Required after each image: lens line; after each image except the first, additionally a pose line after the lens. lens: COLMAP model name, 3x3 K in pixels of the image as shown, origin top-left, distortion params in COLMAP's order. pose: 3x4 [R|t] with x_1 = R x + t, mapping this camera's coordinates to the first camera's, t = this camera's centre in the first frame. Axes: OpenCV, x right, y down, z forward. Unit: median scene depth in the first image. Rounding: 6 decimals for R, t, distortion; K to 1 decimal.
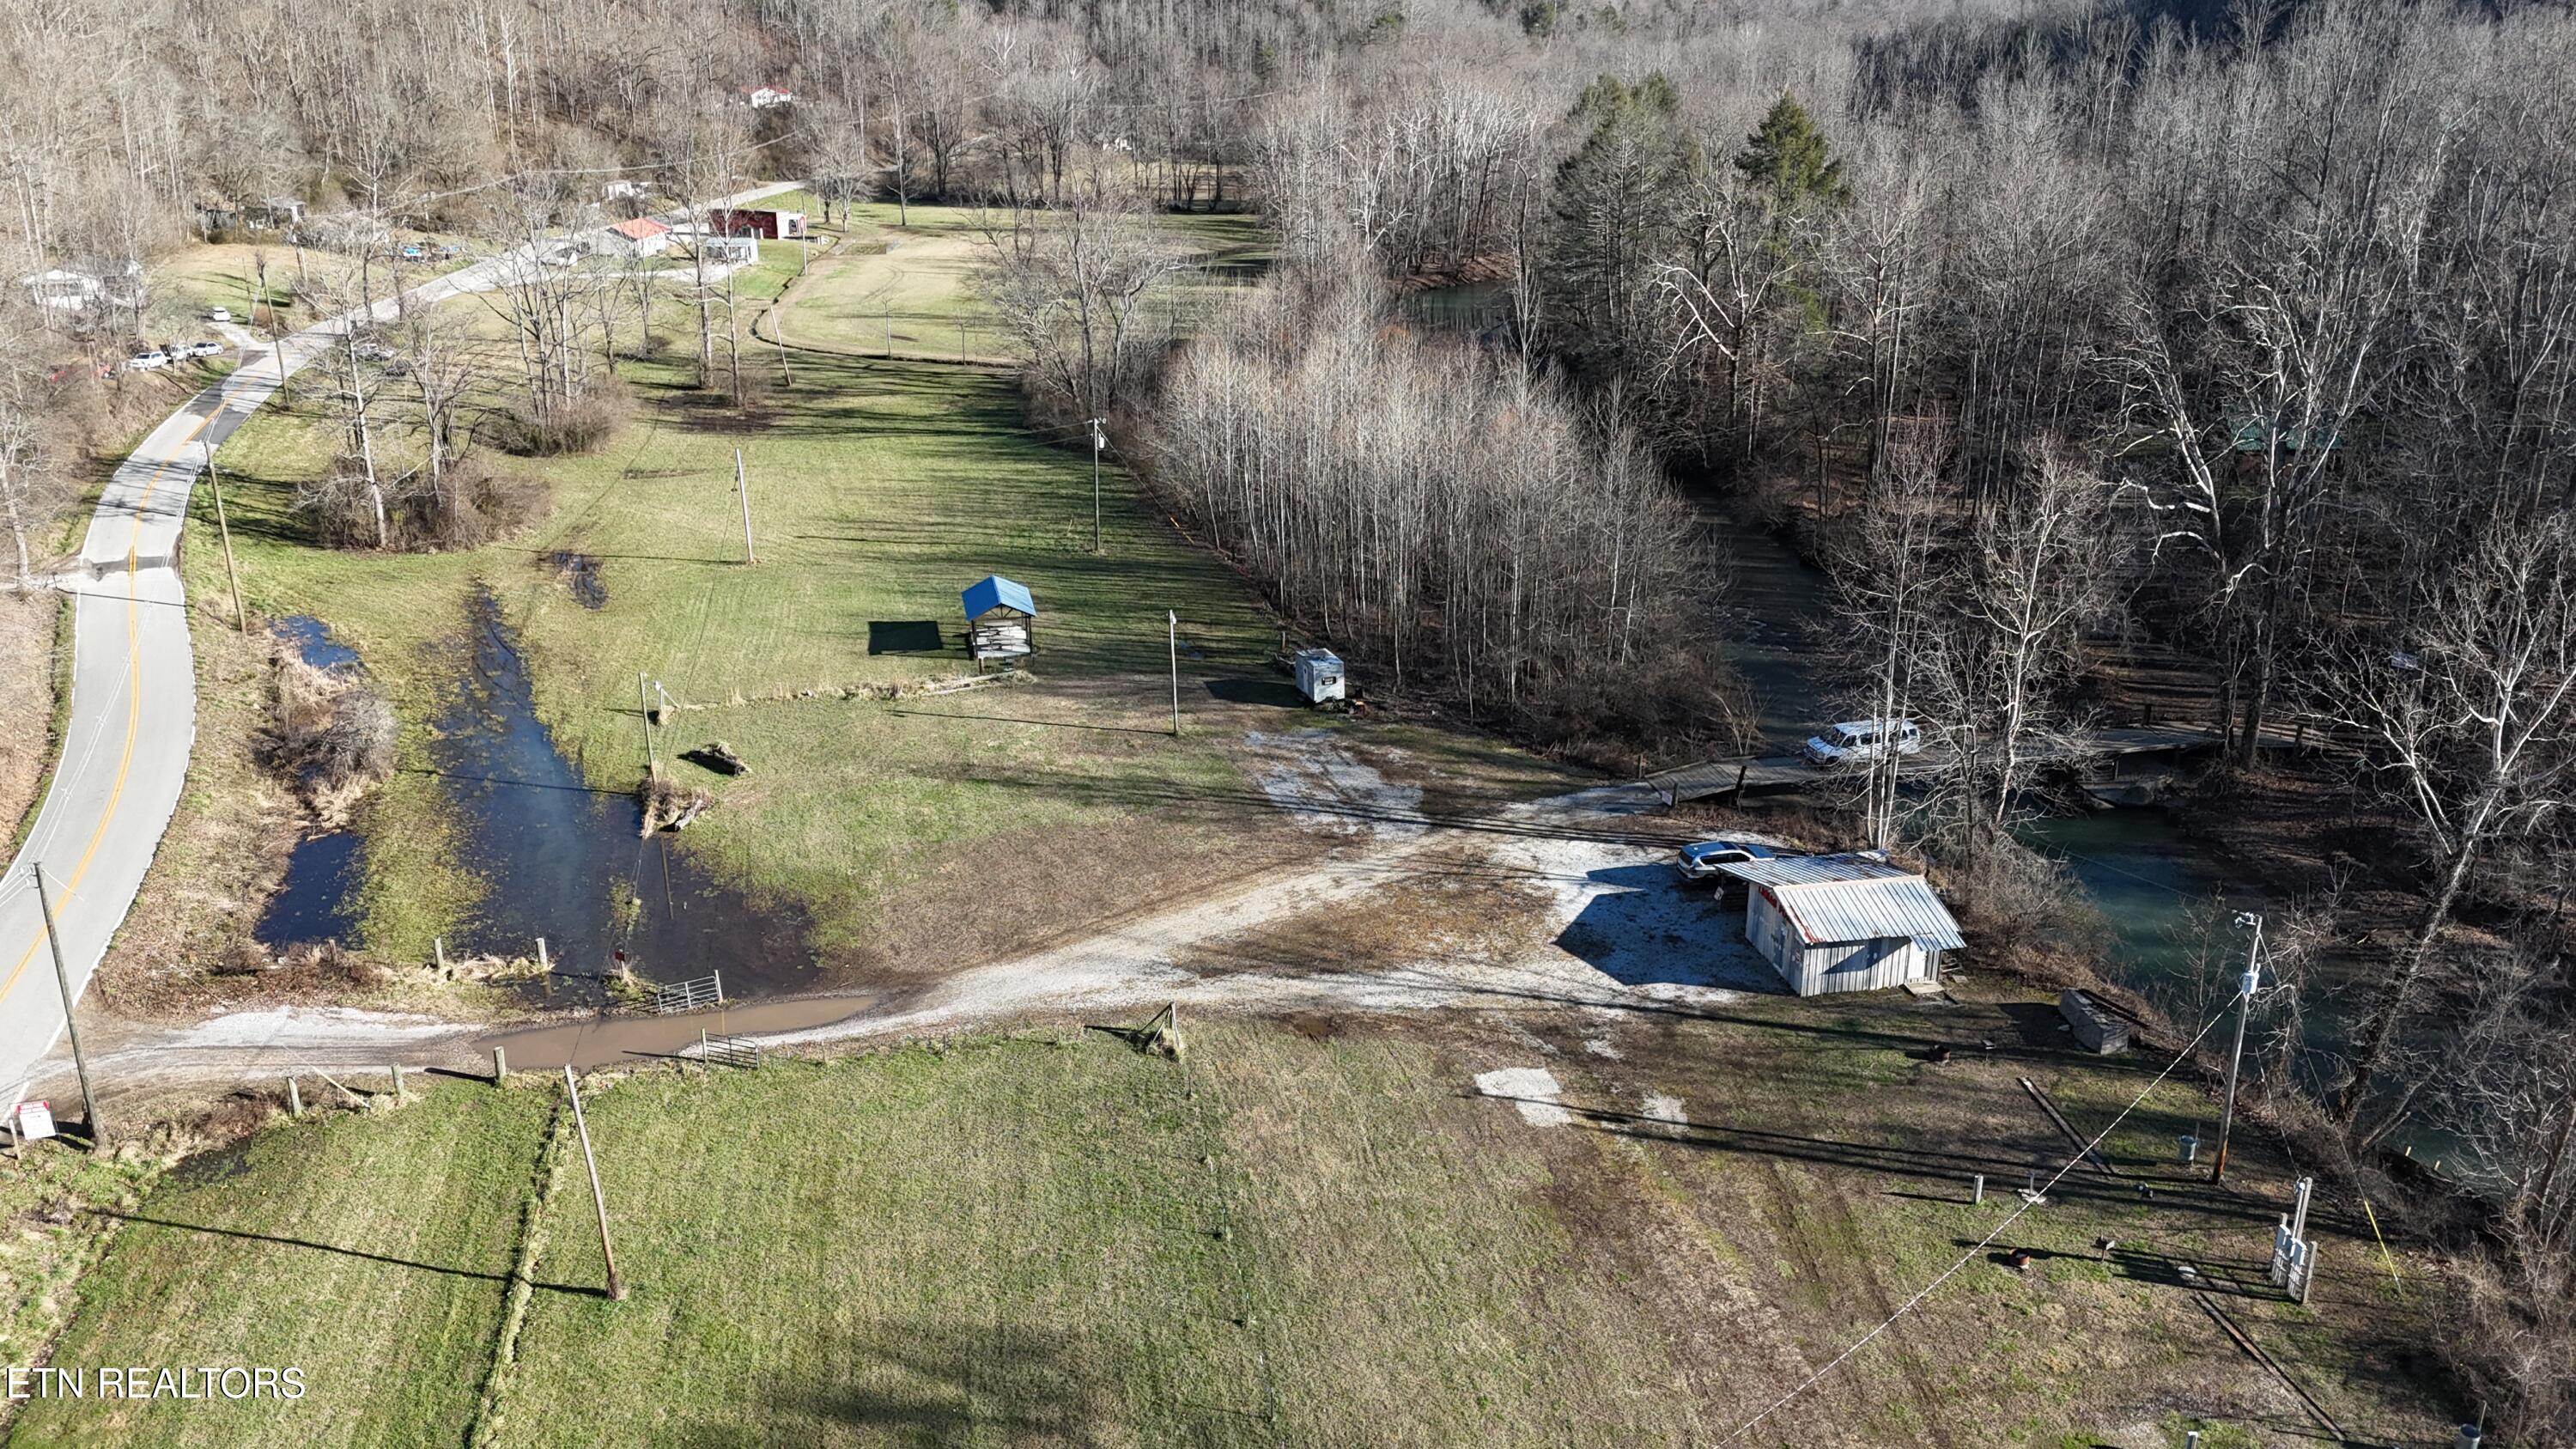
lens RADIAL K [[1879.7, 0, 1295.5], [0, 1879.7, 717.8], [0, 0, 1]] dist [0.085417, -0.081544]
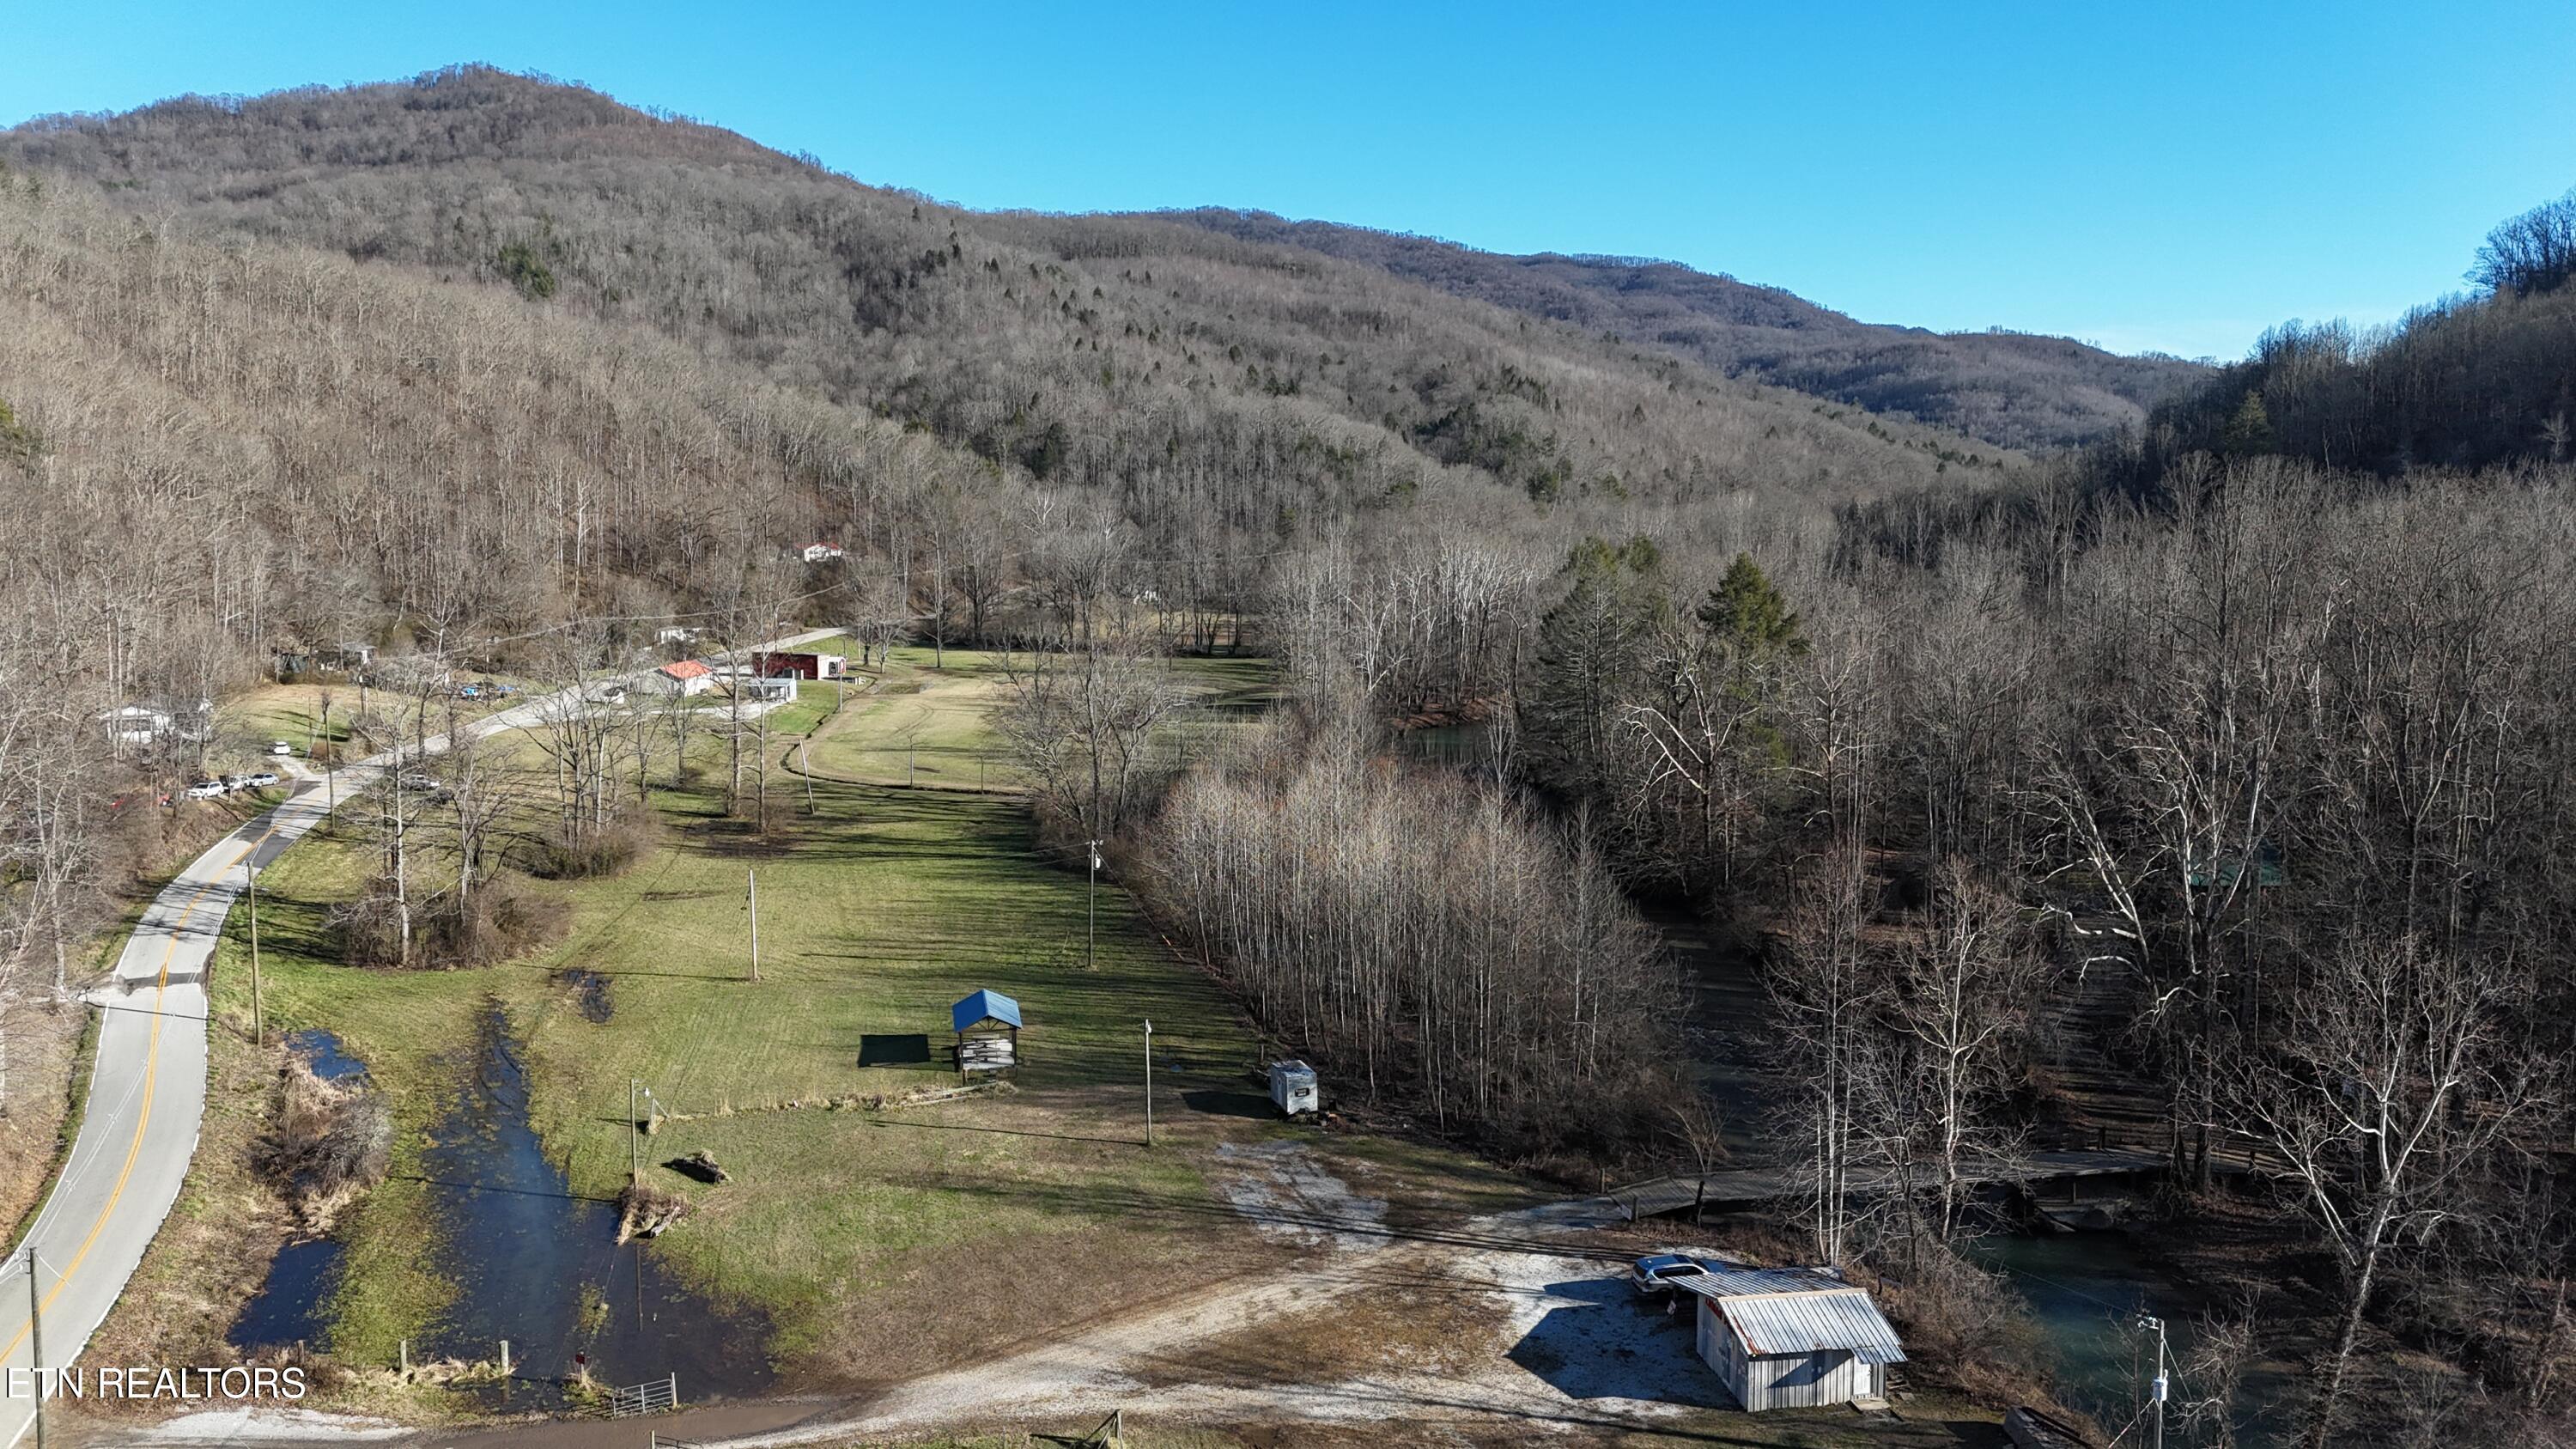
lens RADIAL K [[1879.7, 0, 1295.5], [0, 1879.7, 717.8], [0, 0, 1]] dist [0.085417, -0.081544]
pose [[0.999868, 0.006667, -0.014810, 0.026003], [-0.009858, 0.973812, -0.227139, 0.013549], [0.012908, 0.227255, 0.973750, -0.042953]]
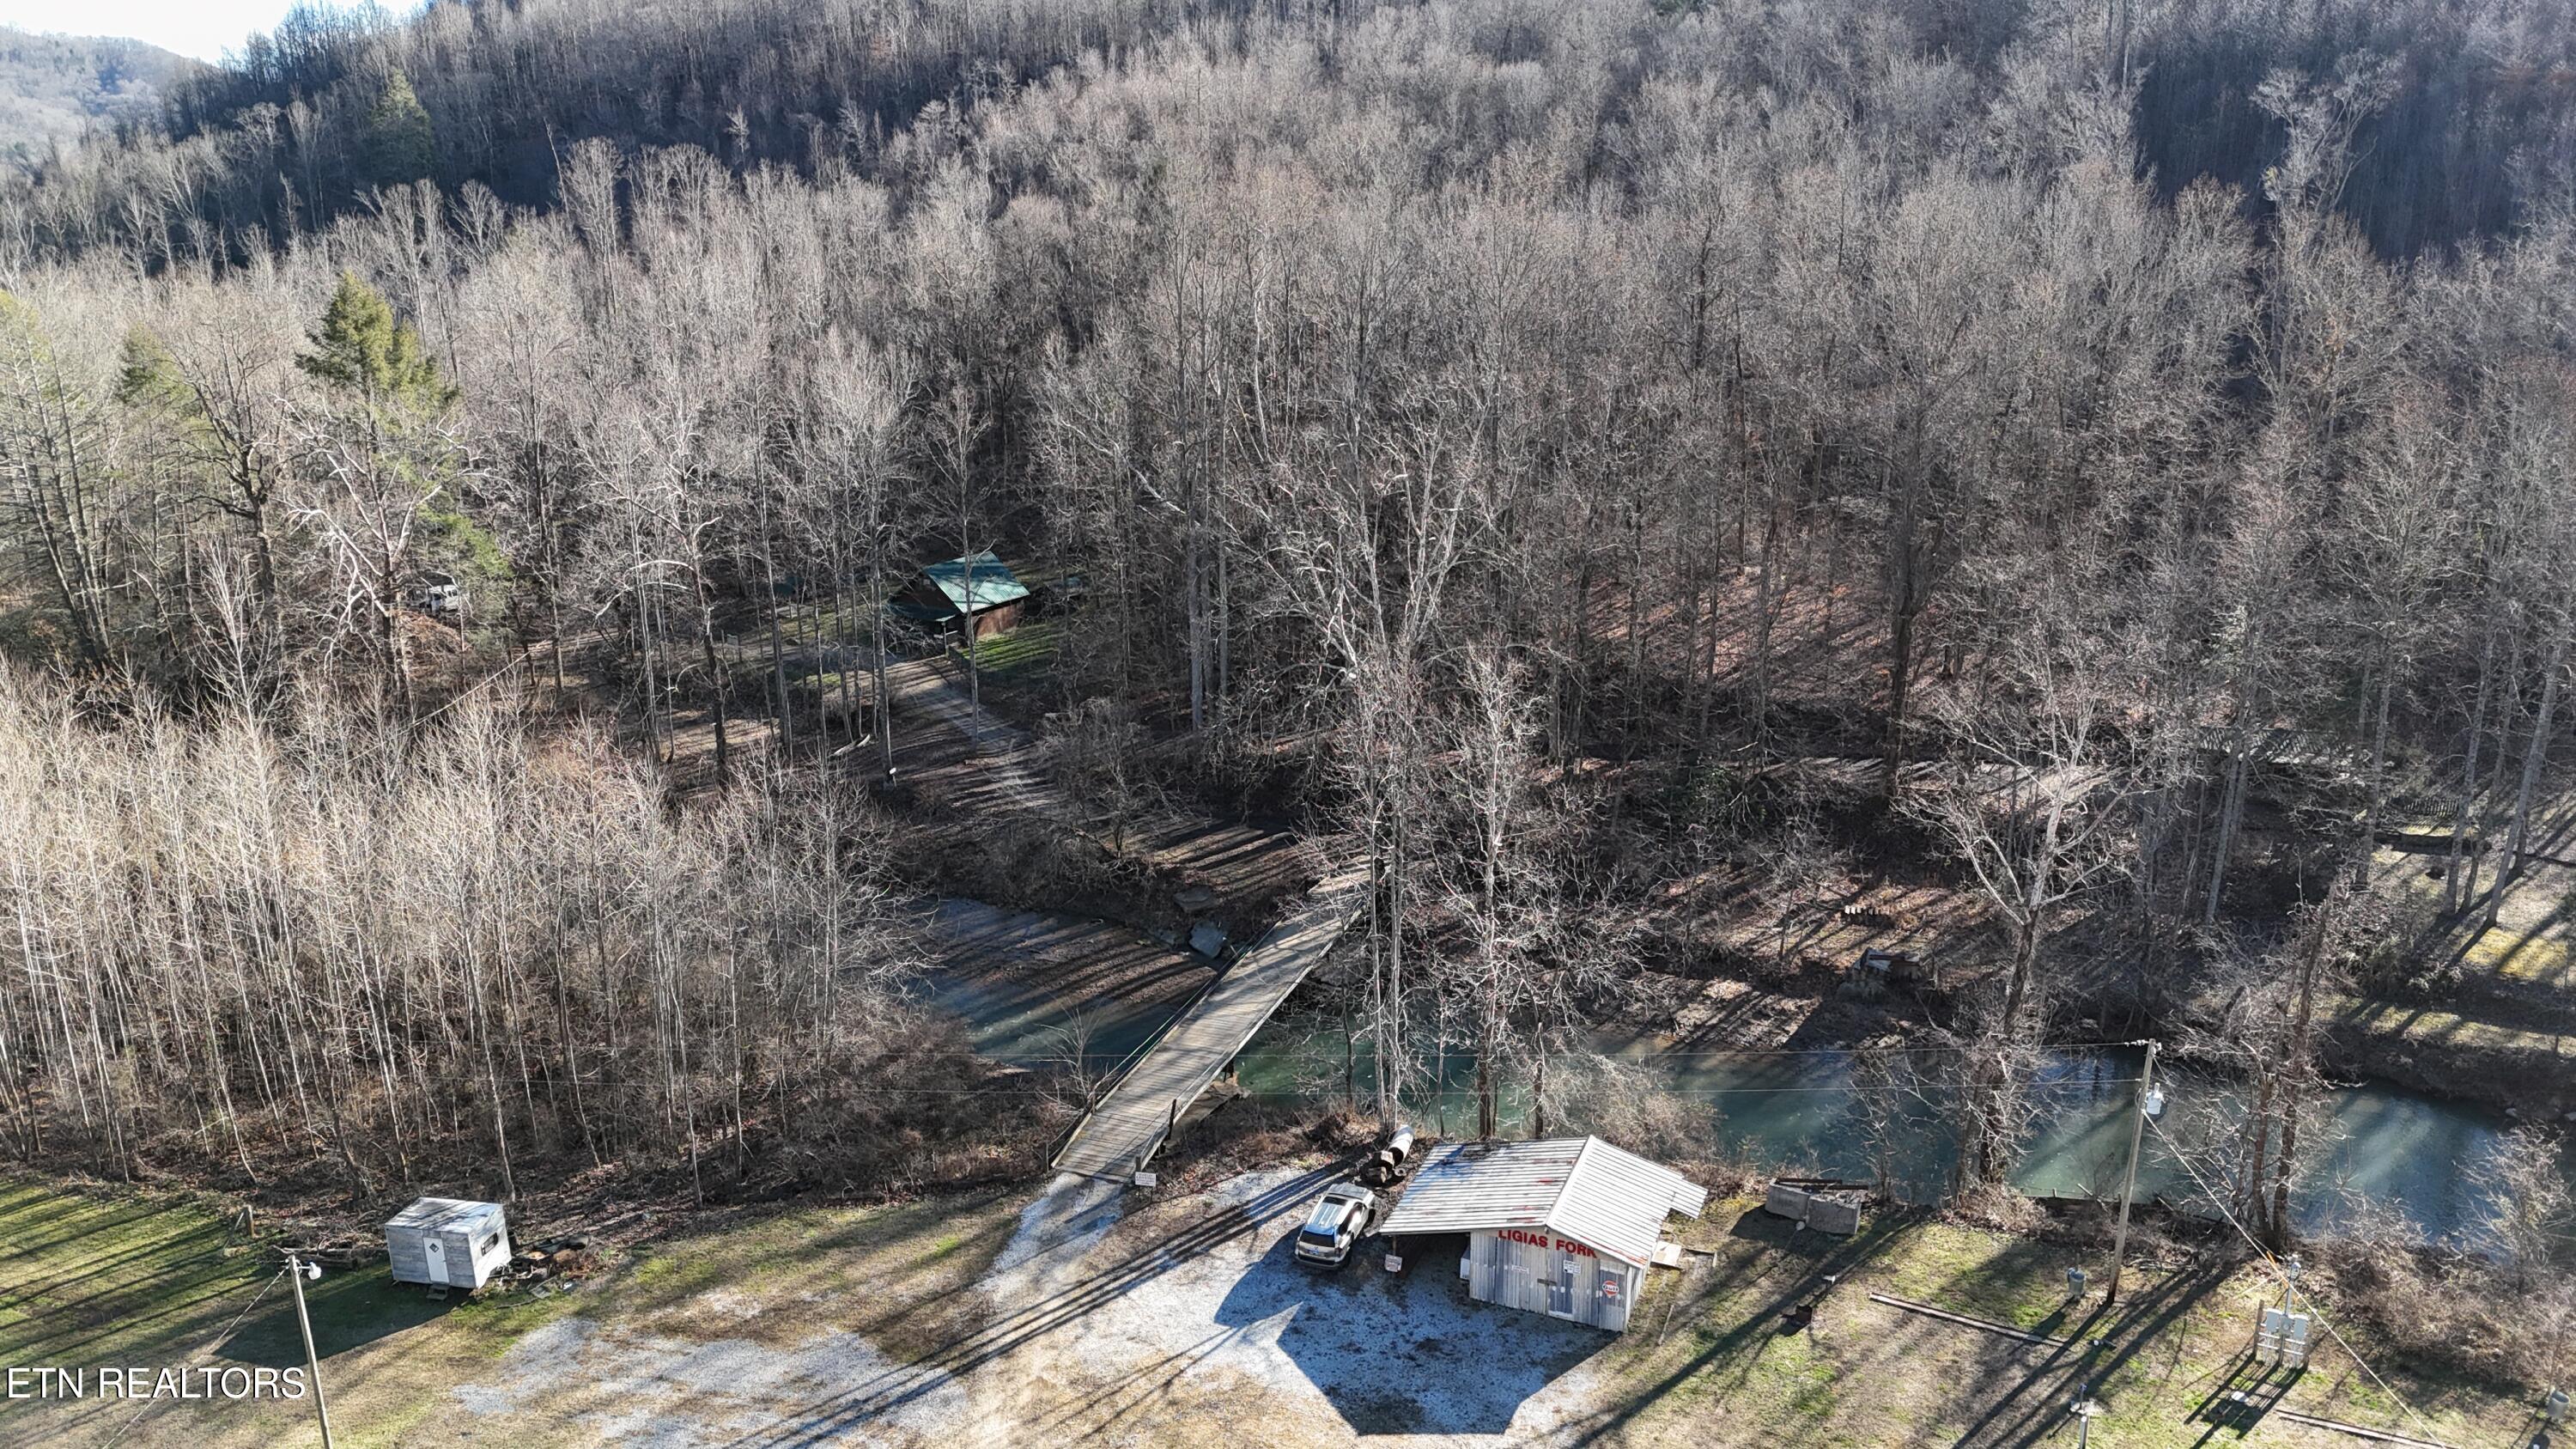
lens RADIAL K [[1879.7, 0, 1295.5], [0, 1879.7, 717.8], [0, 0, 1]] dist [0.085417, -0.081544]
pose [[0.539832, -0.233809, 0.808650, -0.276216], [0.292550, 0.952880, 0.080213, -0.143398], [-0.789301, 0.193269, 0.582796, 0.376343]]
